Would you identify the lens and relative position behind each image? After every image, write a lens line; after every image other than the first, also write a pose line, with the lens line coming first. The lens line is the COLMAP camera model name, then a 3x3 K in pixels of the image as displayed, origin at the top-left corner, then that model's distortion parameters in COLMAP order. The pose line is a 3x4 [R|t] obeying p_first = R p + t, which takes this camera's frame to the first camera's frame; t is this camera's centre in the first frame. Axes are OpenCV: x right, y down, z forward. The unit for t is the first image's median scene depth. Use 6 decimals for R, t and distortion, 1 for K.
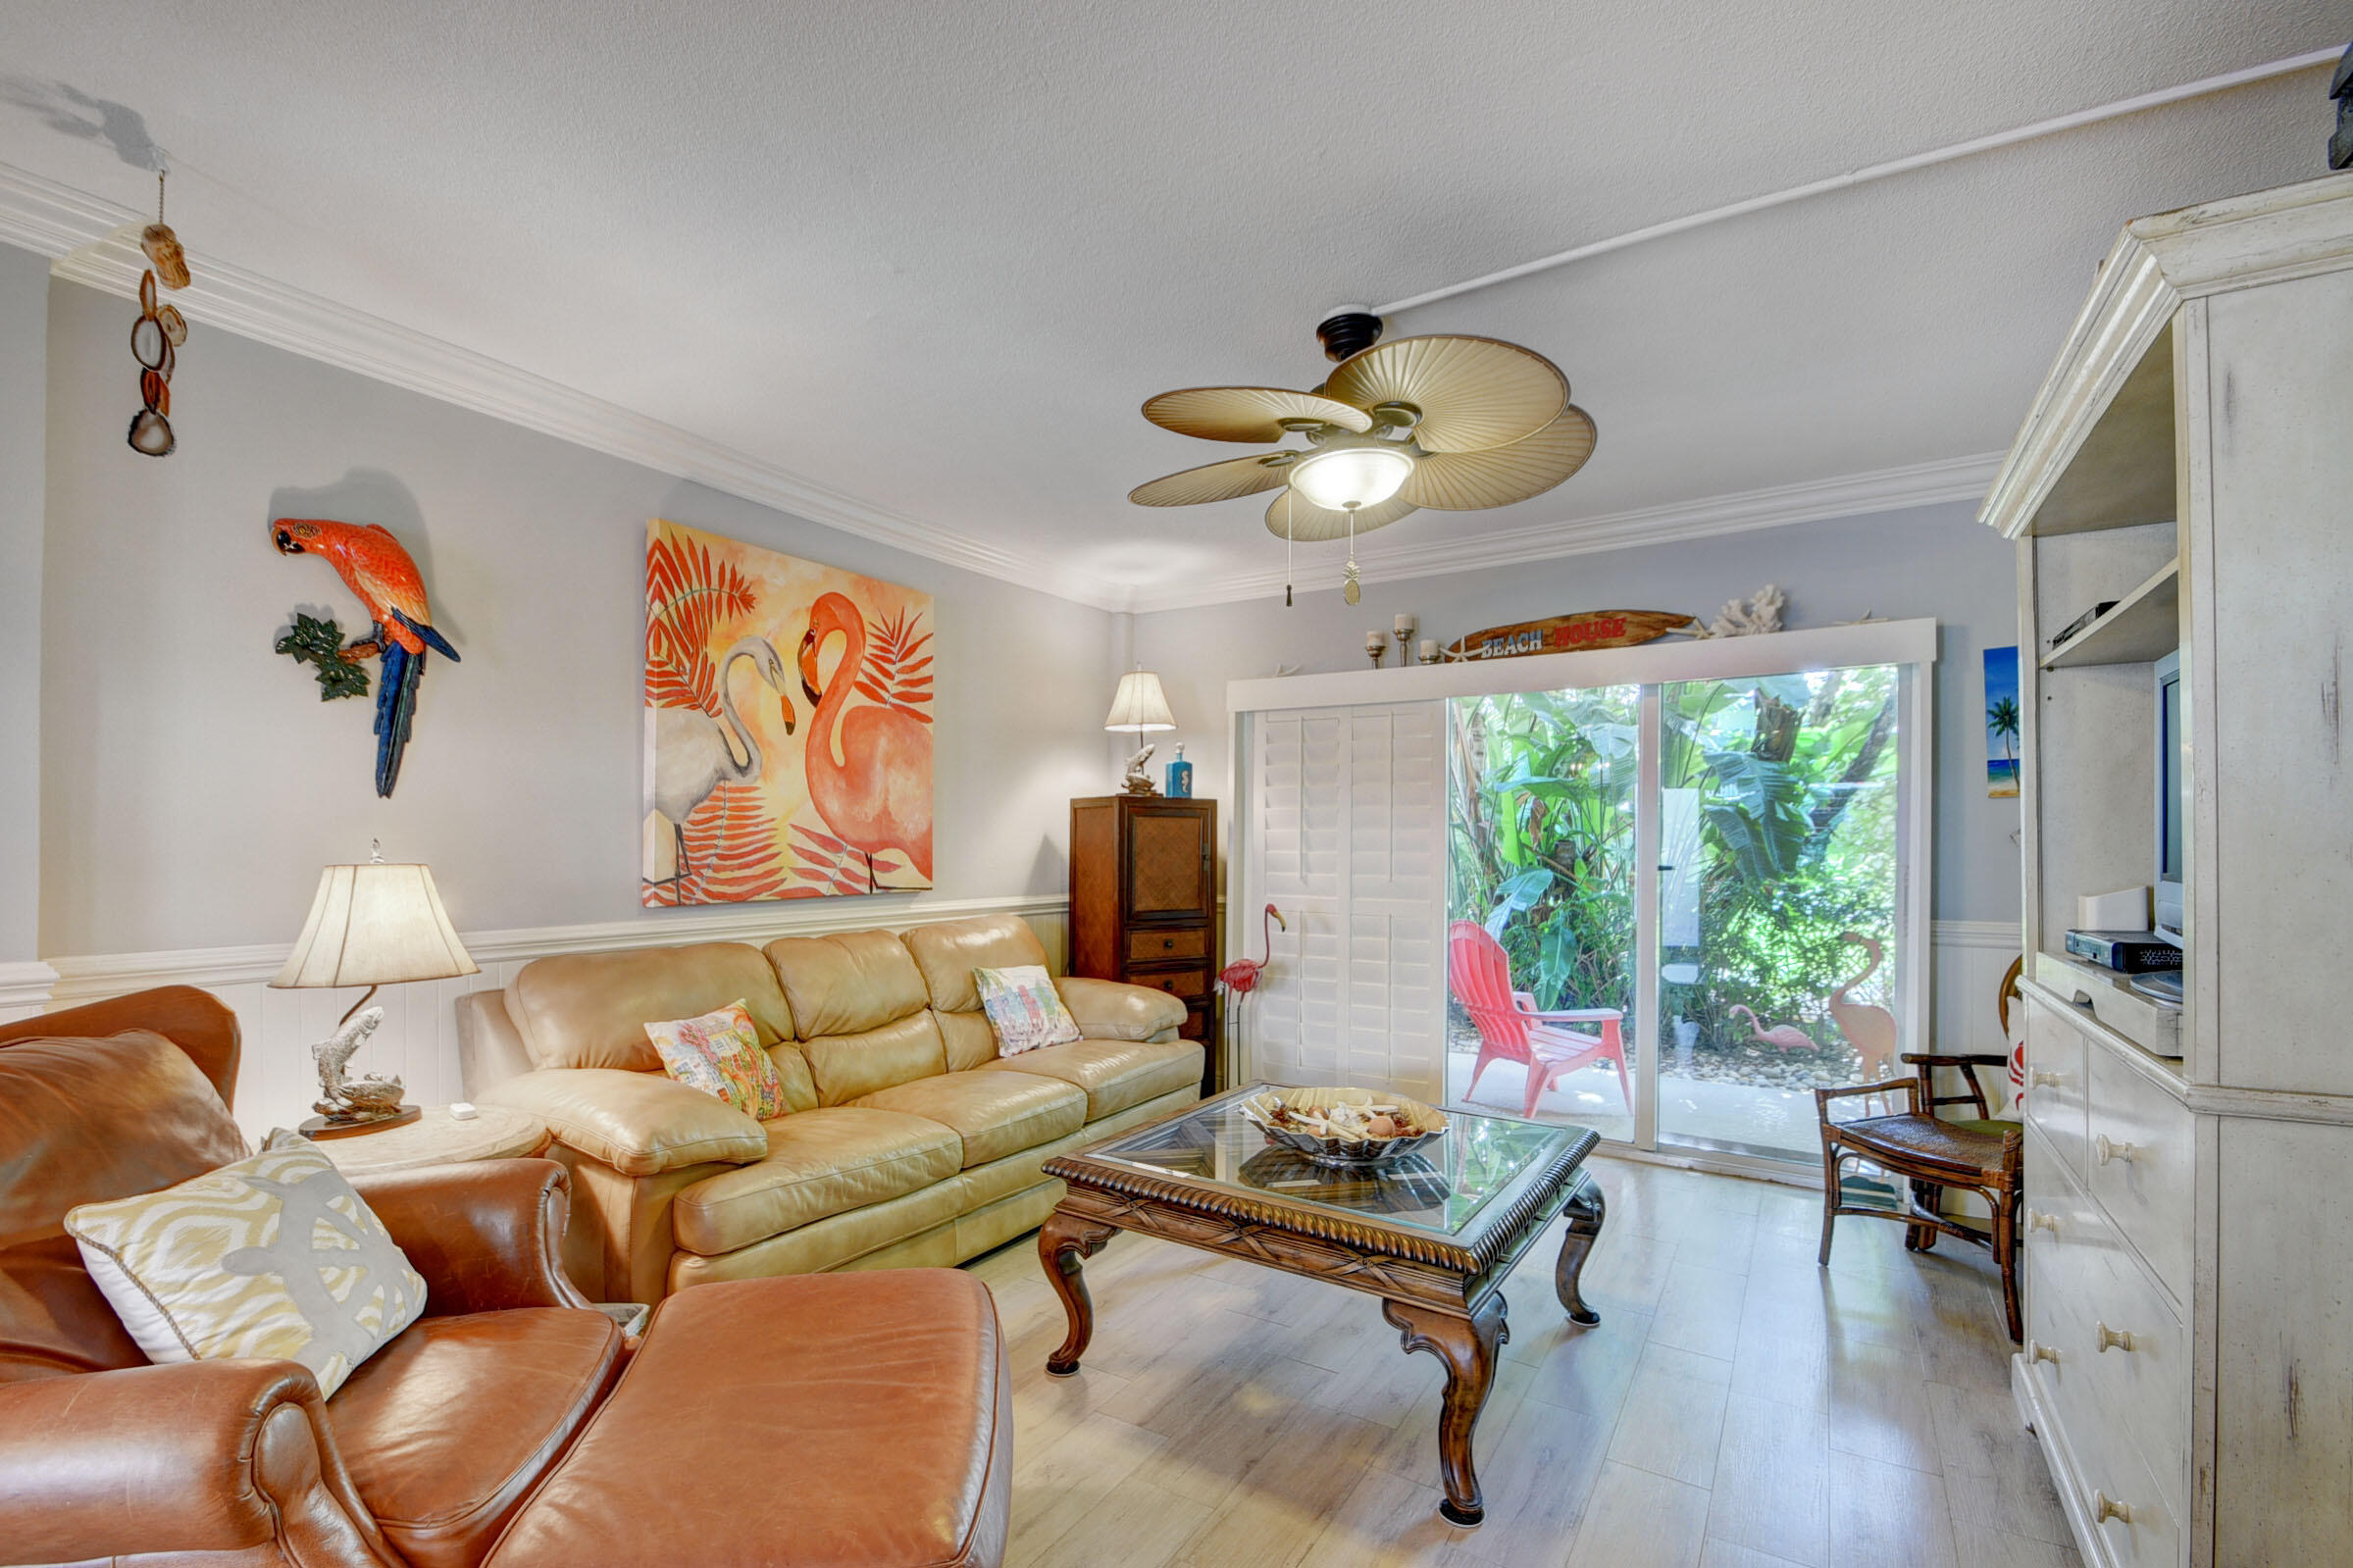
lens RADIAL K [[1040.7, 0, 1163.7], [0, 1040.7, 836.3], [0, 0, 1]] dist [0.020536, -0.019088]
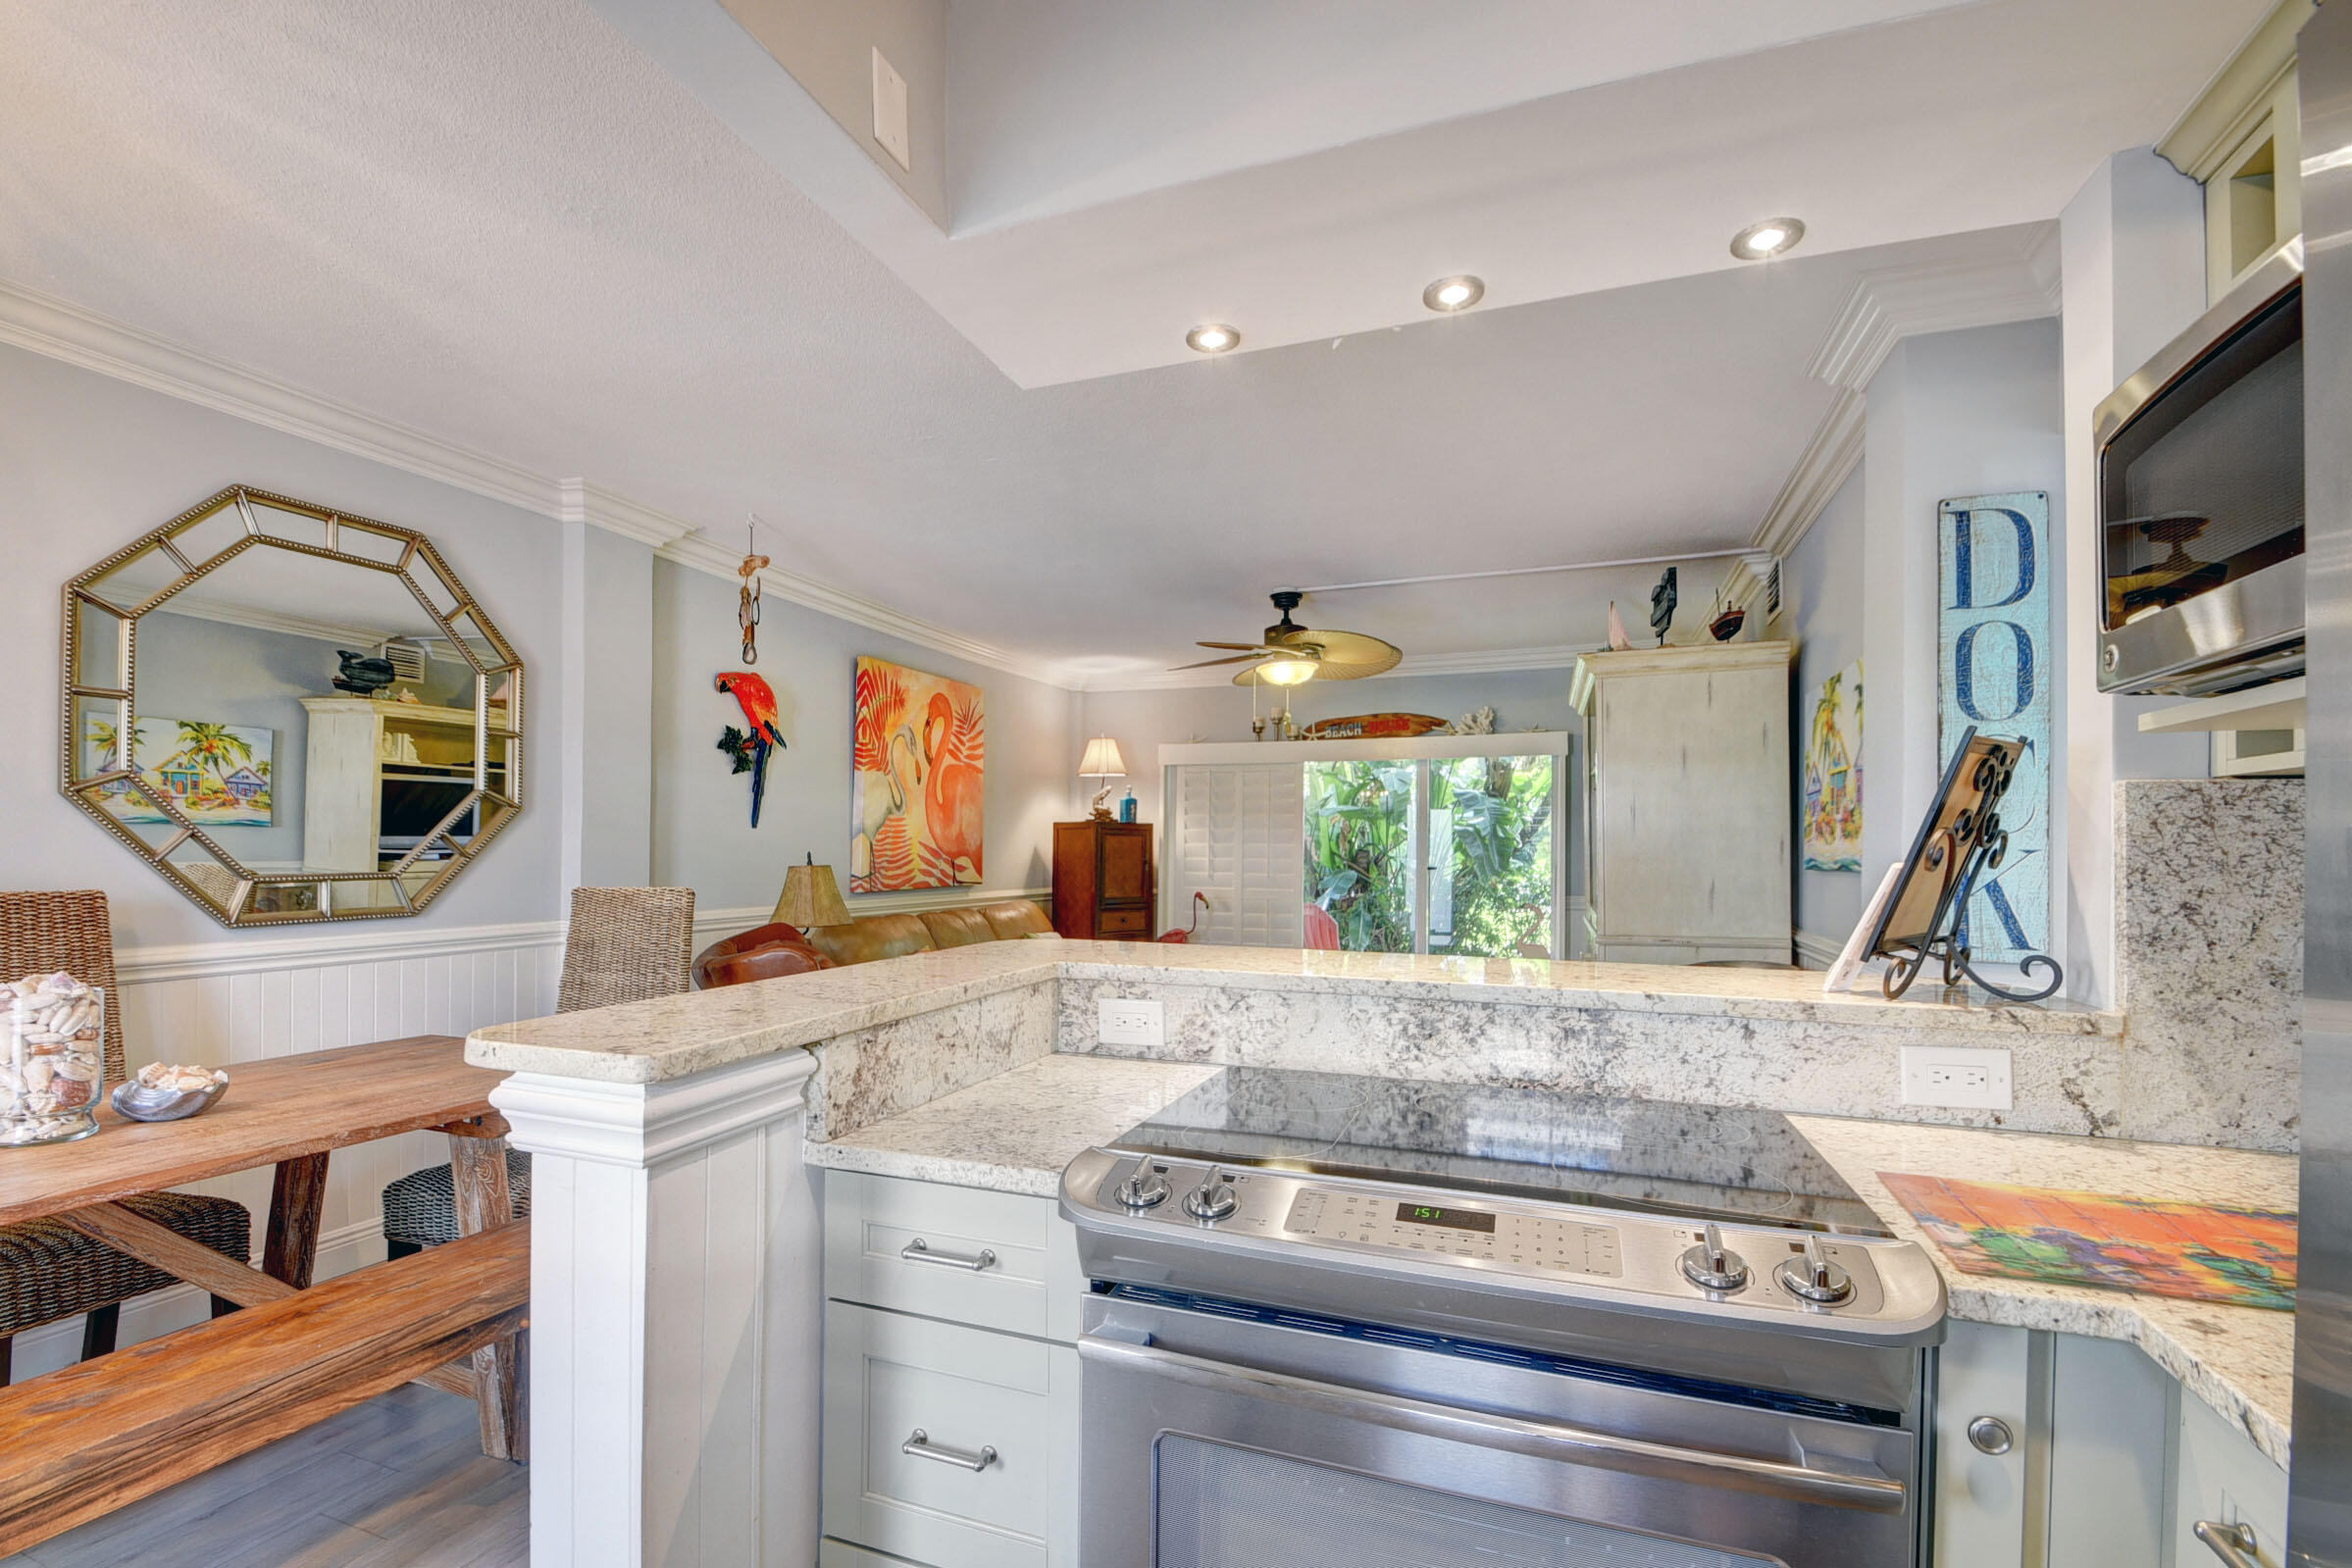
lens RADIAL K [[1040.3, 0, 1163.2], [0, 1040.3, 836.3], [0, 0, 1]] dist [0.020536, -0.019088]
pose [[0.979472, 0.003612, 0.201547, -0.271681], [-0.002348, 0.999976, -0.006509, -0.008545], [-0.201565, 0.005902, 0.979457, -0.537826]]
